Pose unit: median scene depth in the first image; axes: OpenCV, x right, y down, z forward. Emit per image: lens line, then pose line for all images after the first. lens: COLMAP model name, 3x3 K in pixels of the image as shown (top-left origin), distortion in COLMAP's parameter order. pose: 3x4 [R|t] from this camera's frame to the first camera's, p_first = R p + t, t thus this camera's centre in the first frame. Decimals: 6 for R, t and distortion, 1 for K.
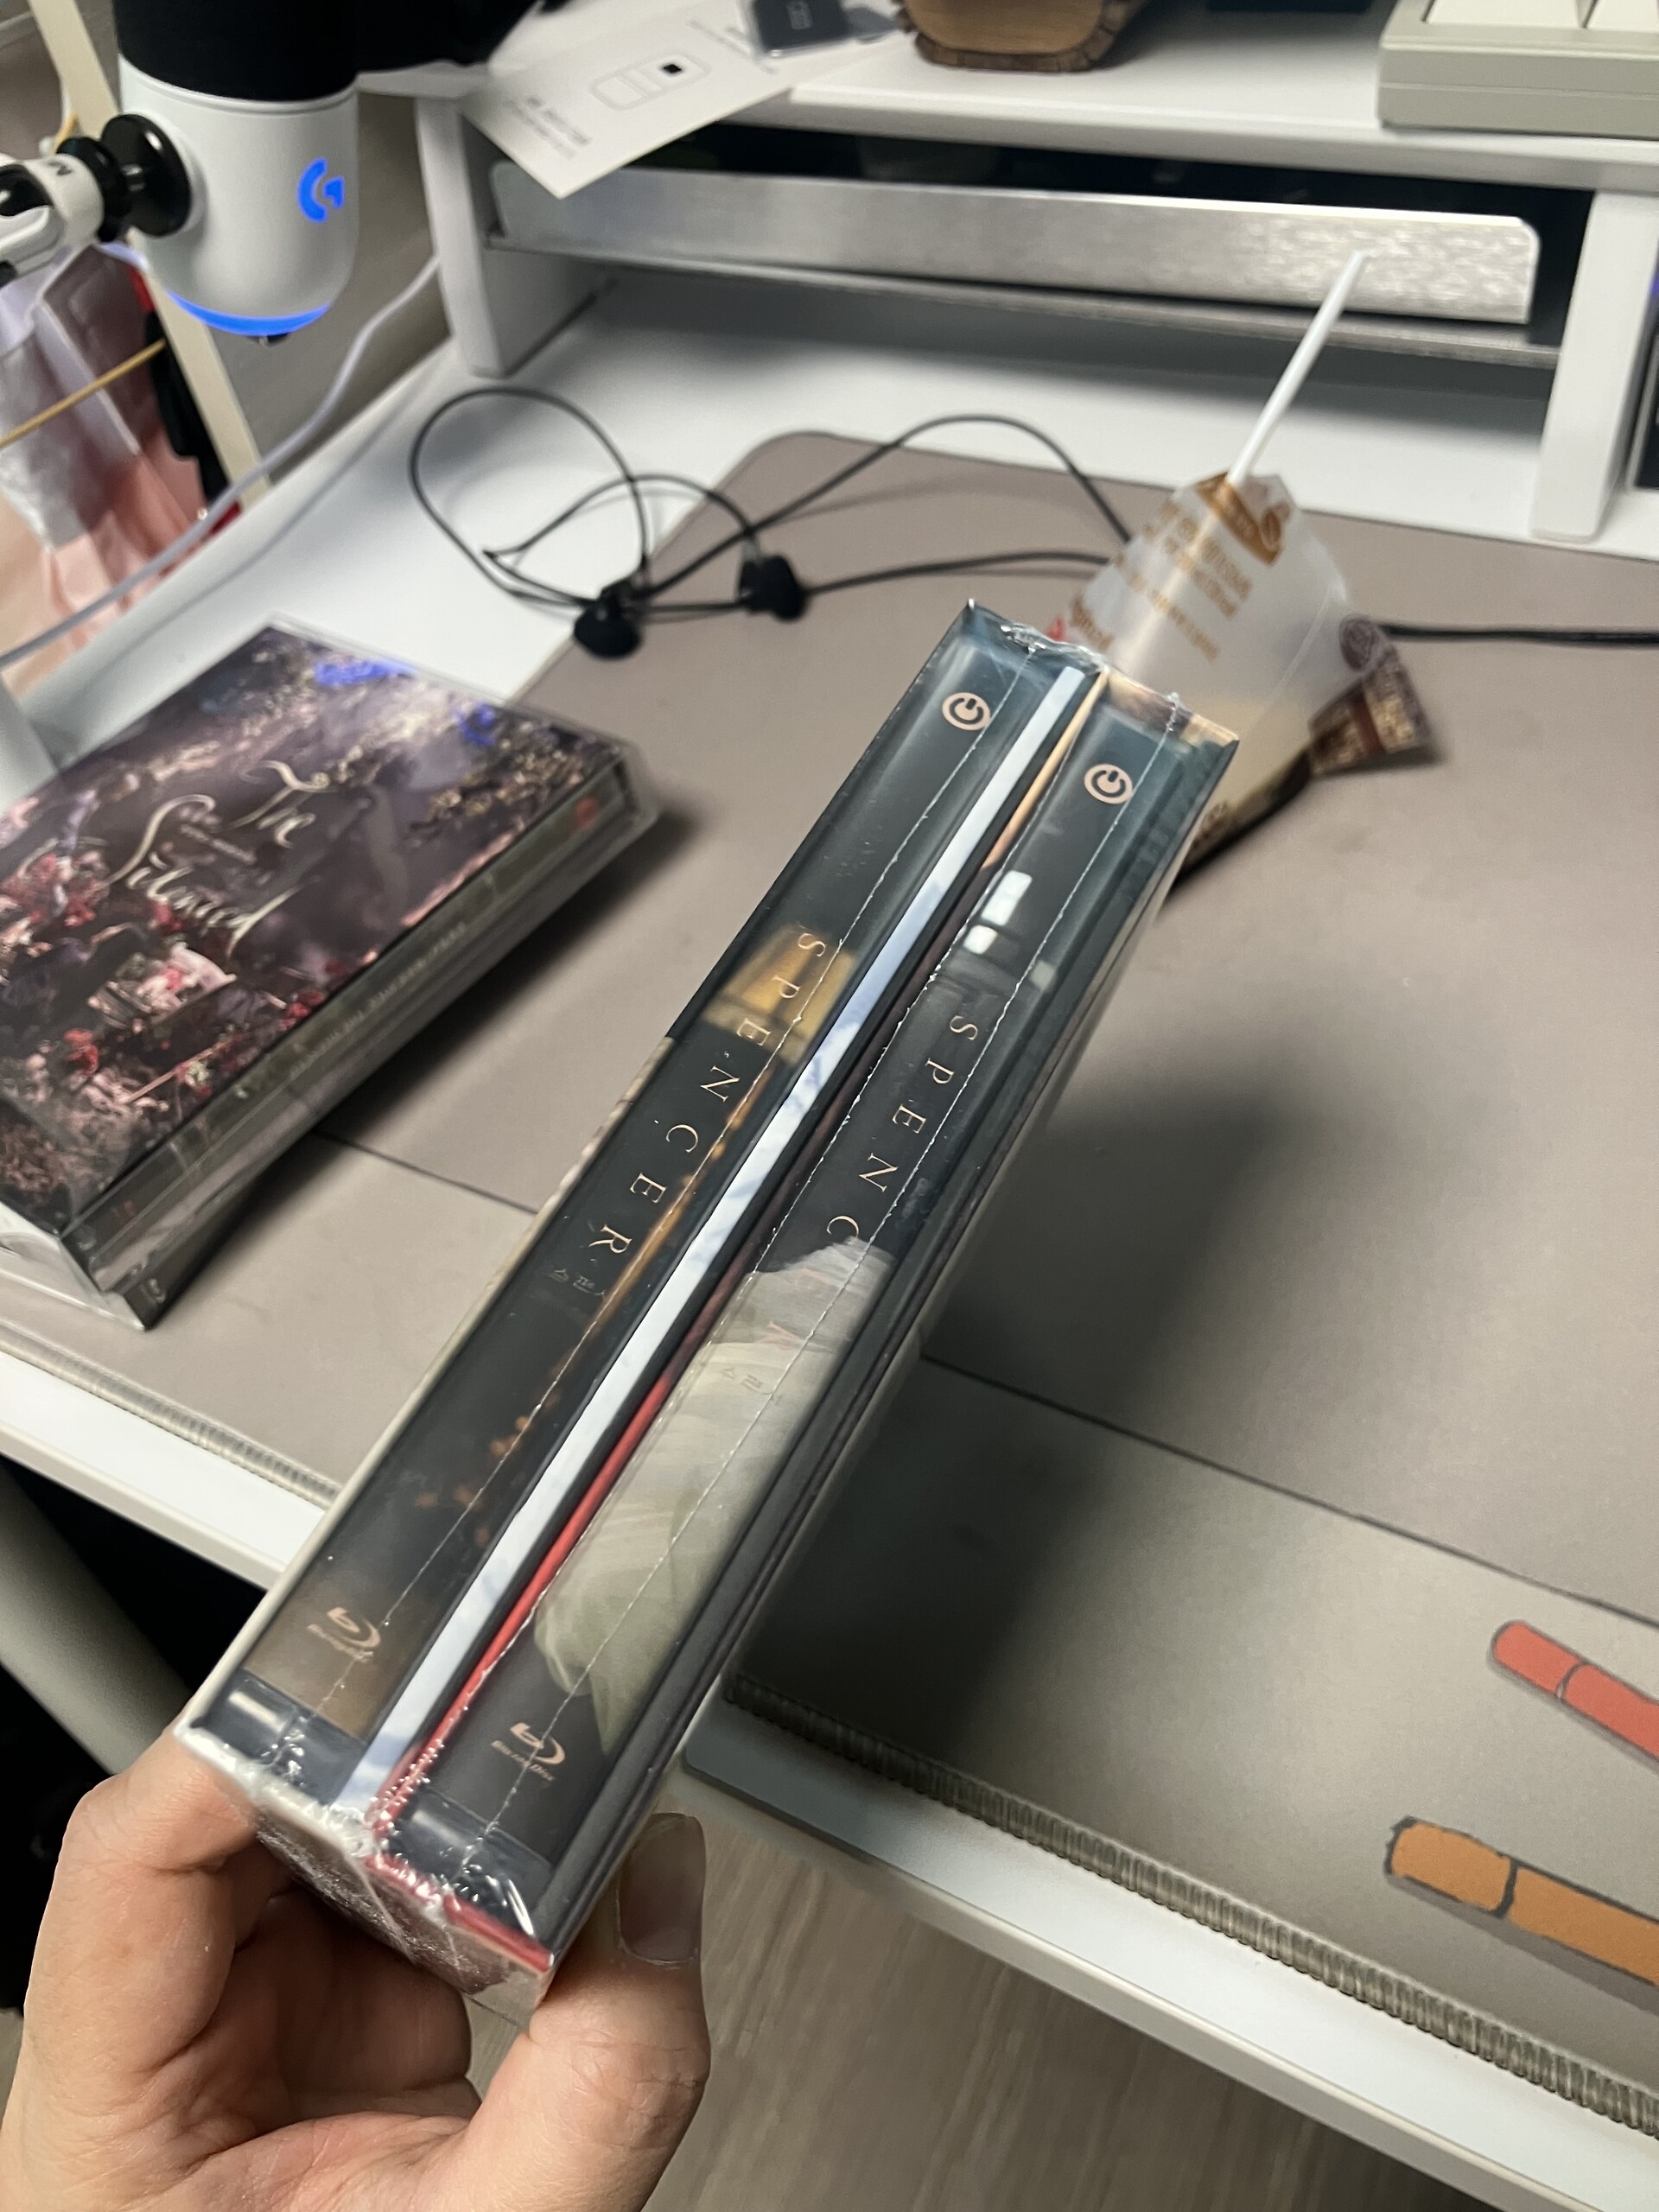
lens RADIAL K [[1841.0, 0, 839.7], [0, 1841.0, 1092.9], [0, 0, 1]] dist [-0.000660, -0.010535]
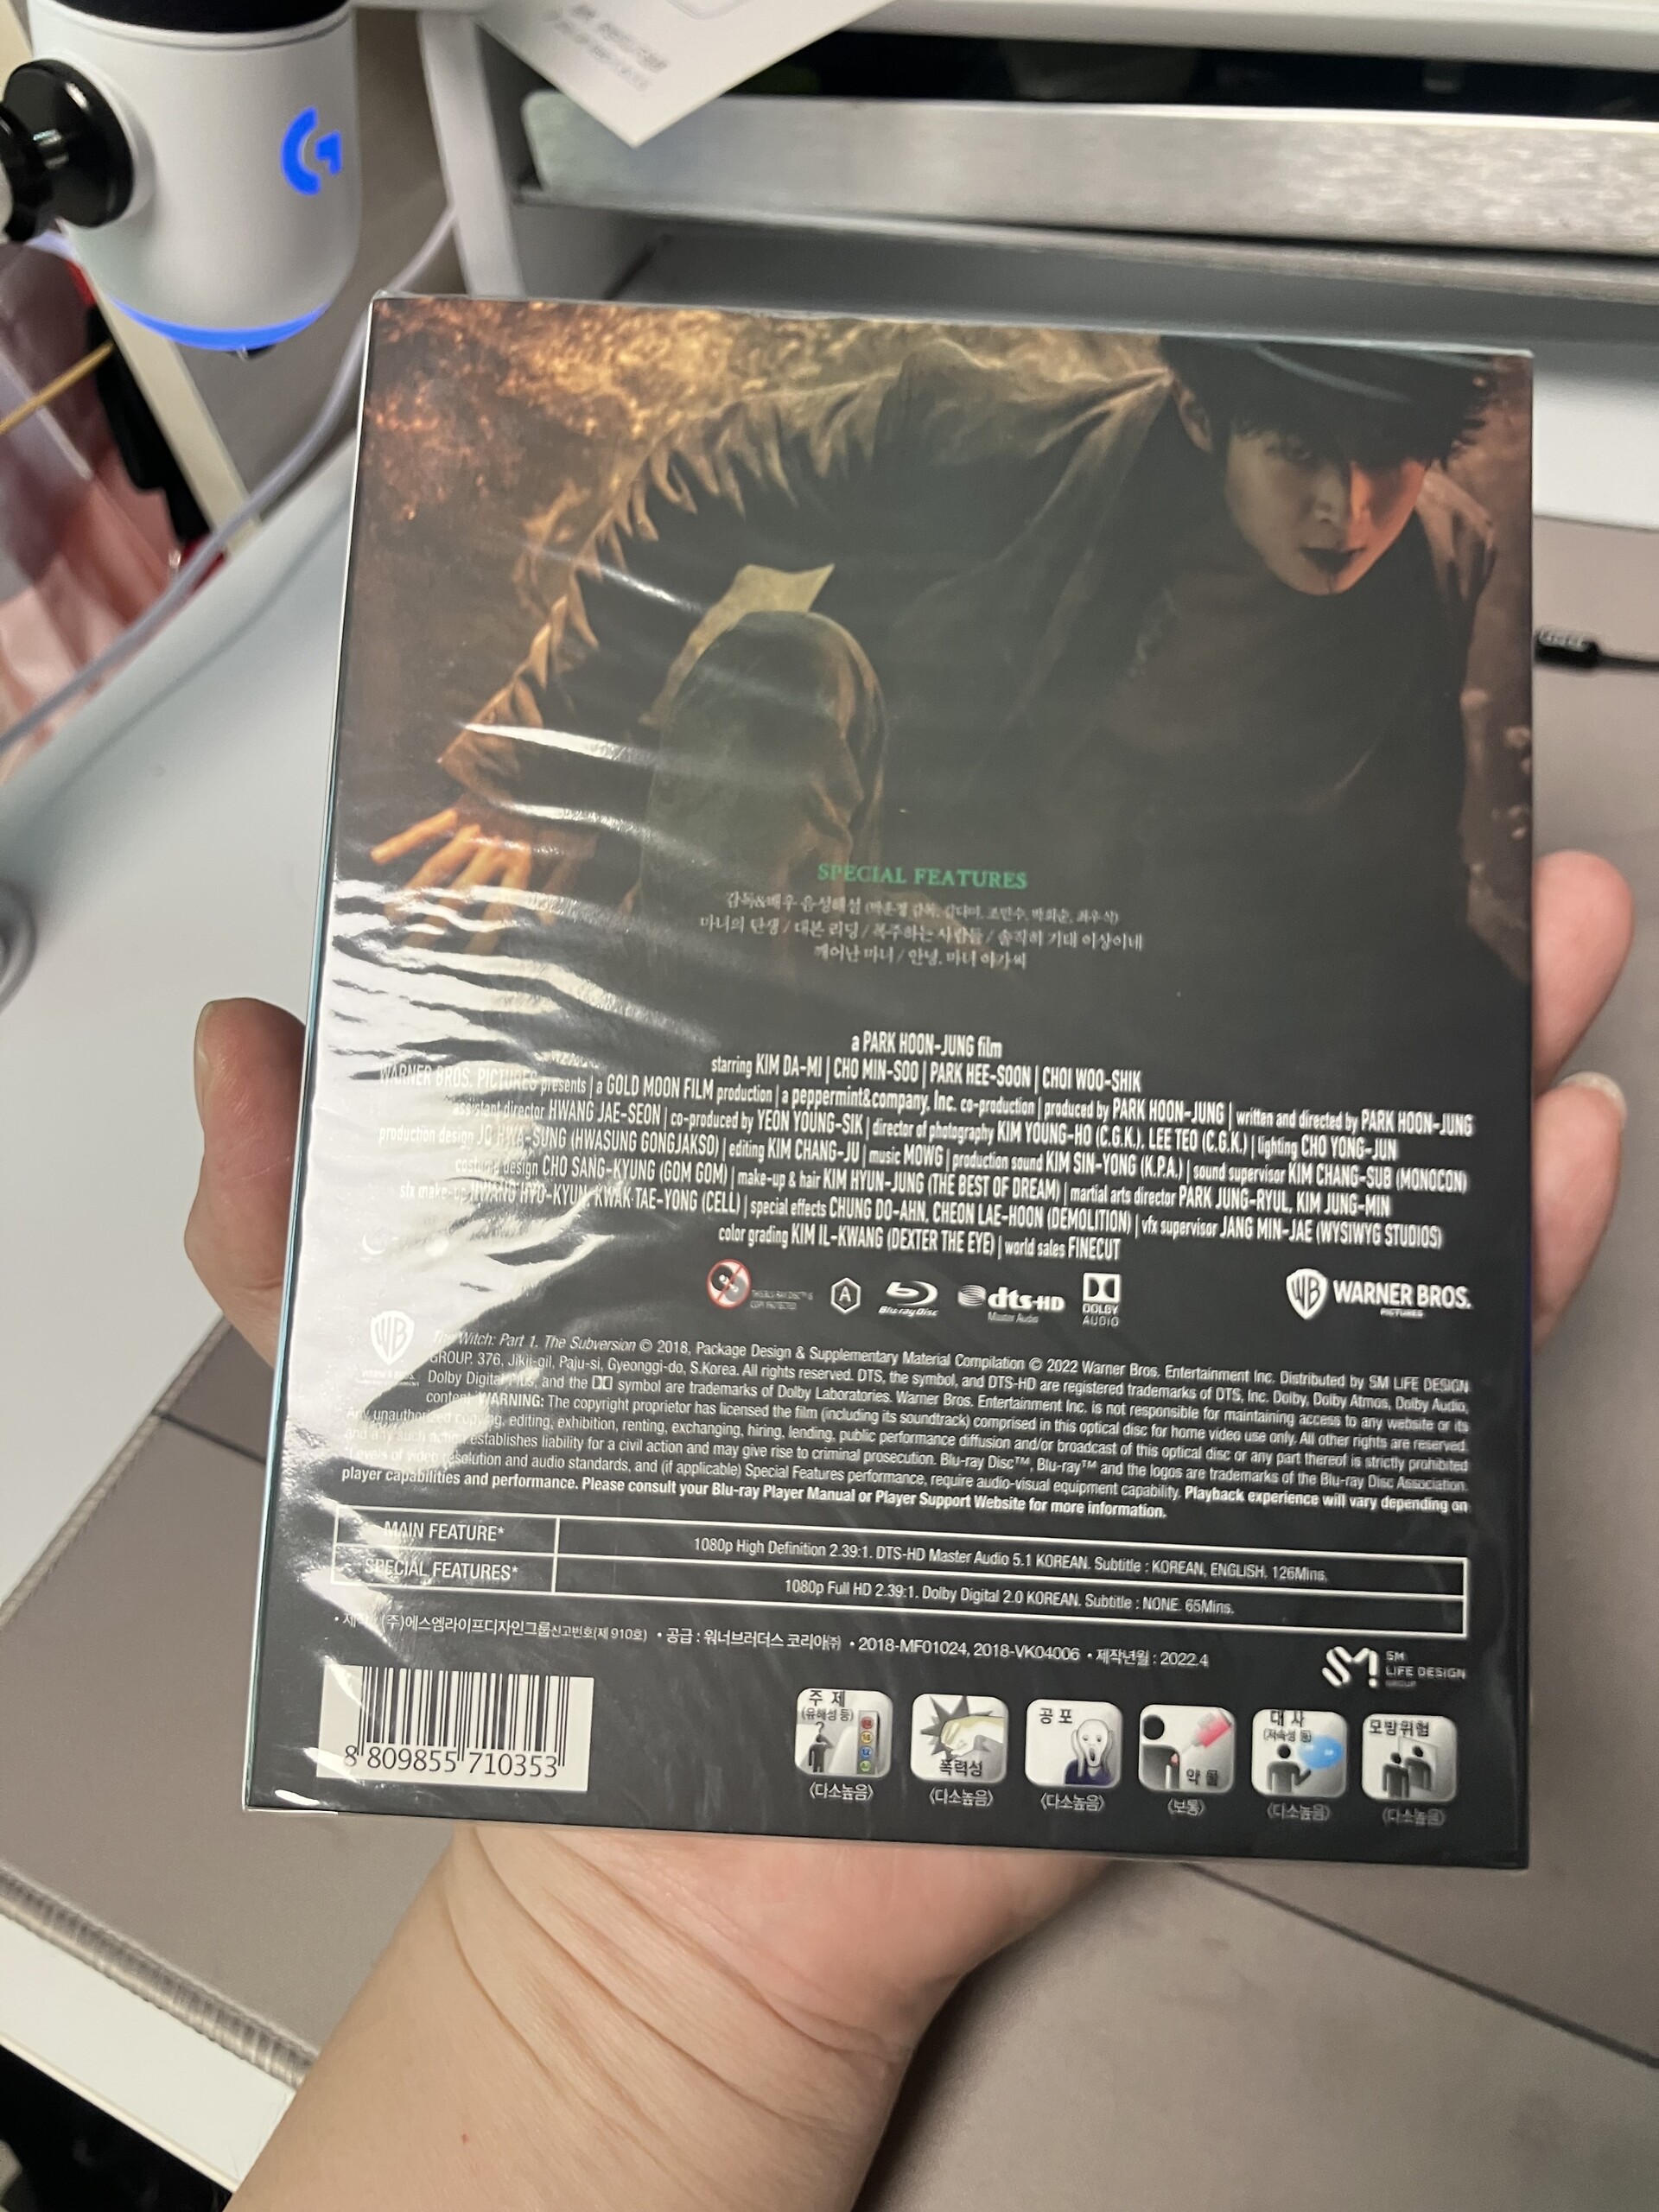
lens RADIAL K [[1841.0, 0, 853.8], [0, 1841.0, 1111.4], [0, 0, 1]] dist [-0.000660, -0.010535]
pose [[0.999158, -0.040946, 0.002770, -0.090296], [0.040714, 0.997453, 0.058567, -0.154503], [-0.005161, -0.058405, 0.998280, 0.265180]]
